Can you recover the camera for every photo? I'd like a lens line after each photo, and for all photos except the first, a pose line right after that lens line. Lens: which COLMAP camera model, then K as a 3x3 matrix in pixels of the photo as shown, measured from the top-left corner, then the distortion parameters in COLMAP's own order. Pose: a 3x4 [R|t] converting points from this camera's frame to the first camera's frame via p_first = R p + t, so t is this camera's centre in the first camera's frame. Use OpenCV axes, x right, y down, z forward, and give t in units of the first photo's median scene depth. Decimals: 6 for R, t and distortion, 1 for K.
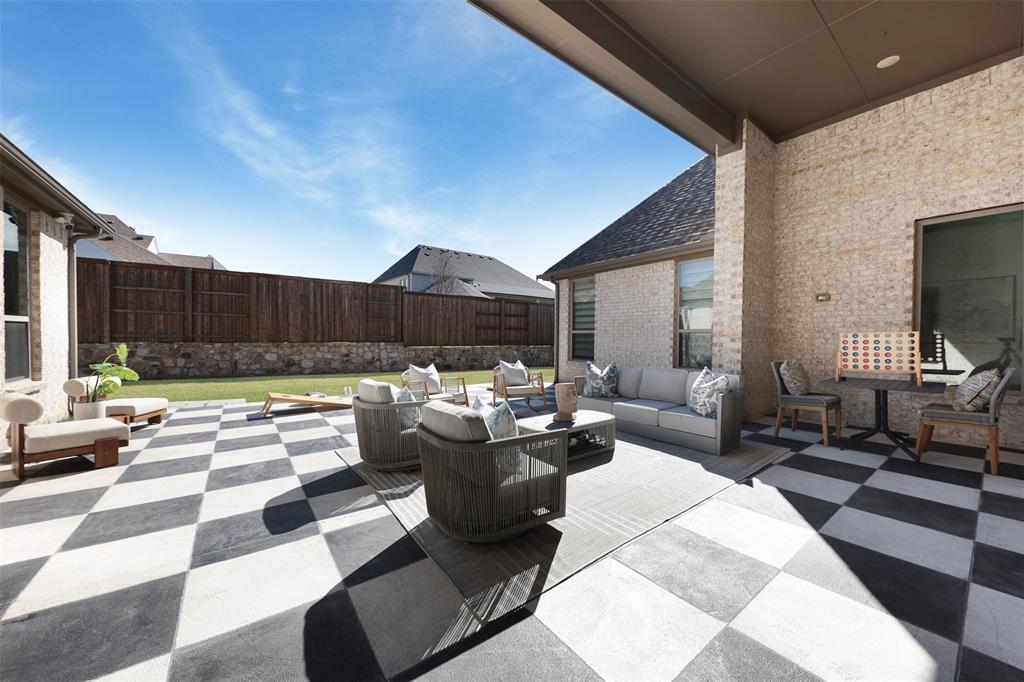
lens RADIAL K [[373.0, 0, 510.8], [0, 373.0, 342.3], [0, 0, 1]] dist [-0.001674, -0.000508]
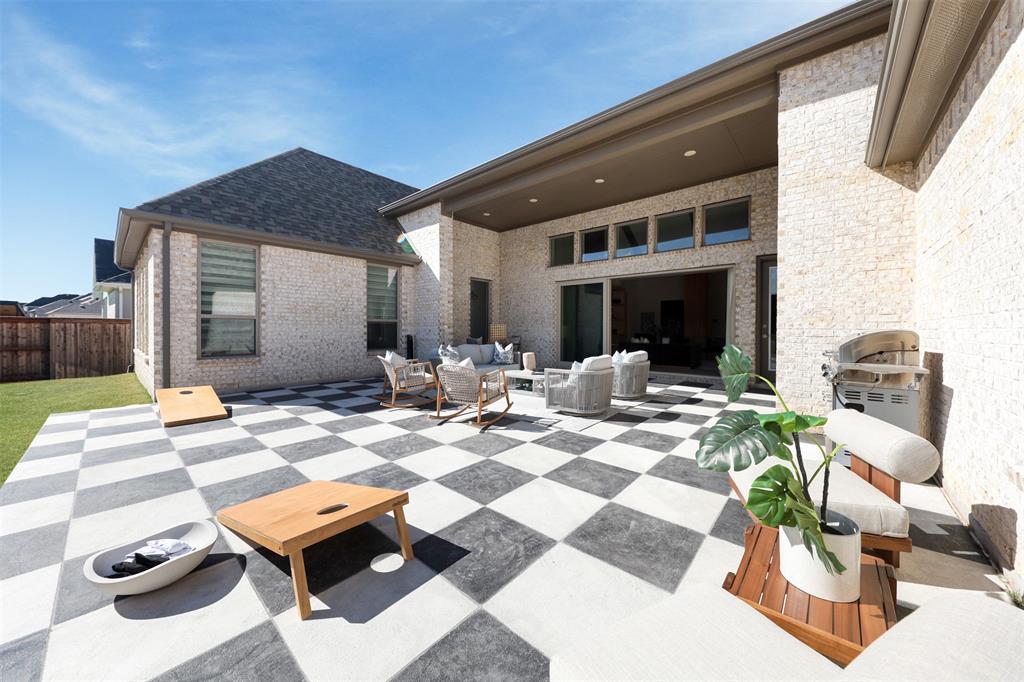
lens RADIAL K [[354.4, 0, 540.9], [0, 354.4, 327.1], [0, 0, 1]] dist [0.000037, -0.000003]
pose [[-0.270219, -0.004596, 0.962788, -1.339736], [0.008157, 0.999942, 0.007062, -0.019306], [-0.962764, 0.009762, -0.270166, 1.290241]]
